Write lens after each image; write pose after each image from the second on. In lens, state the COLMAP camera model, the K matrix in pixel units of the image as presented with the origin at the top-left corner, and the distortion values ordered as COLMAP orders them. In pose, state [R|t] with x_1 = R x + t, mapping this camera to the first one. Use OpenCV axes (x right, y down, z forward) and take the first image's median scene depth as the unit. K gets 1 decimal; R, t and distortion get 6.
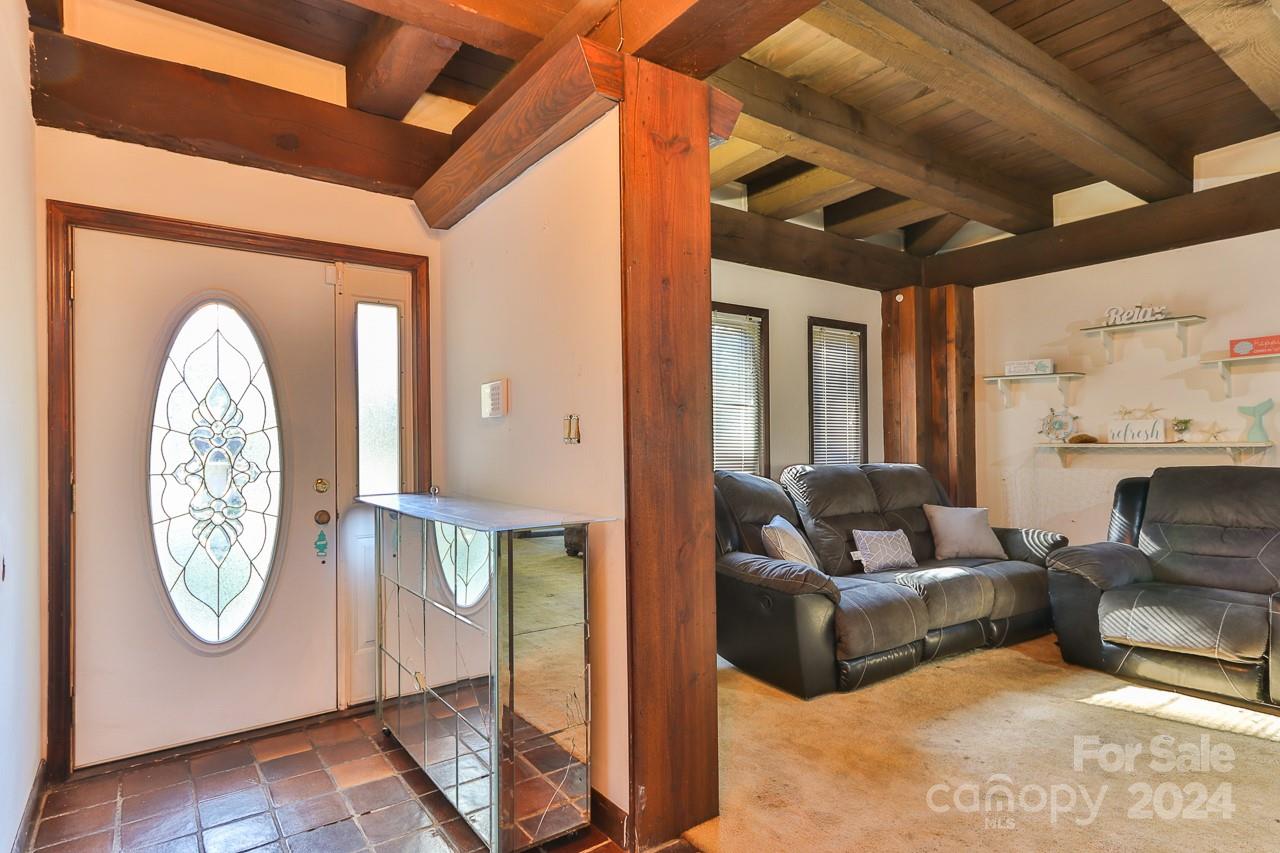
lens RADIAL K [[678.8, 0, 639.0], [0, 678.8, 433.4], [0, 0, 1]] dist [0.002132, 0.001130]
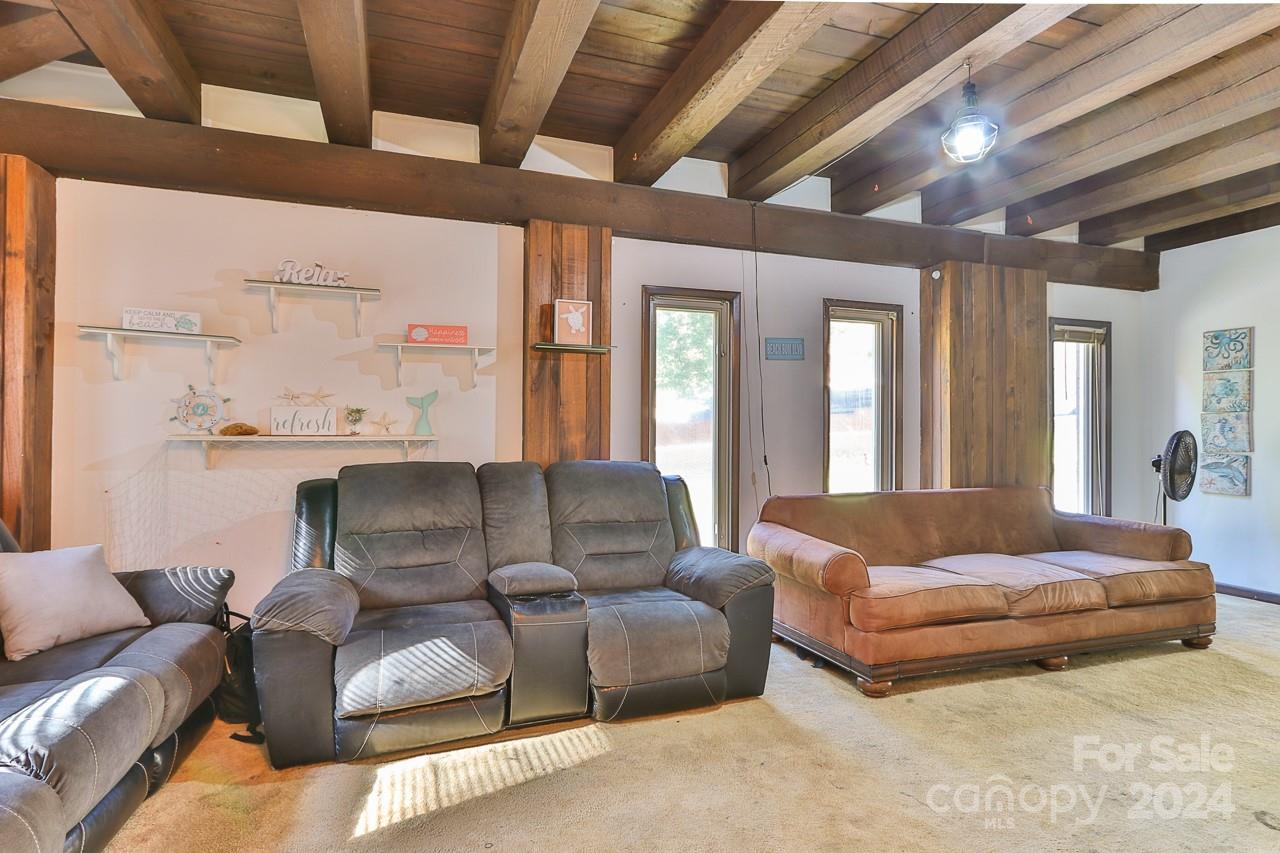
lens RADIAL K [[678.8, 0, 640.0], [0, 678.8, 426.5], [0, 0, 1]] dist [0.002132, 0.001130]
pose [[0.280589, 0.019274, 0.959635, 0.077488], [-0.019915, 0.999700, -0.014256, 0.007392], [-0.959621, -0.015111, 0.280888, 0.415714]]
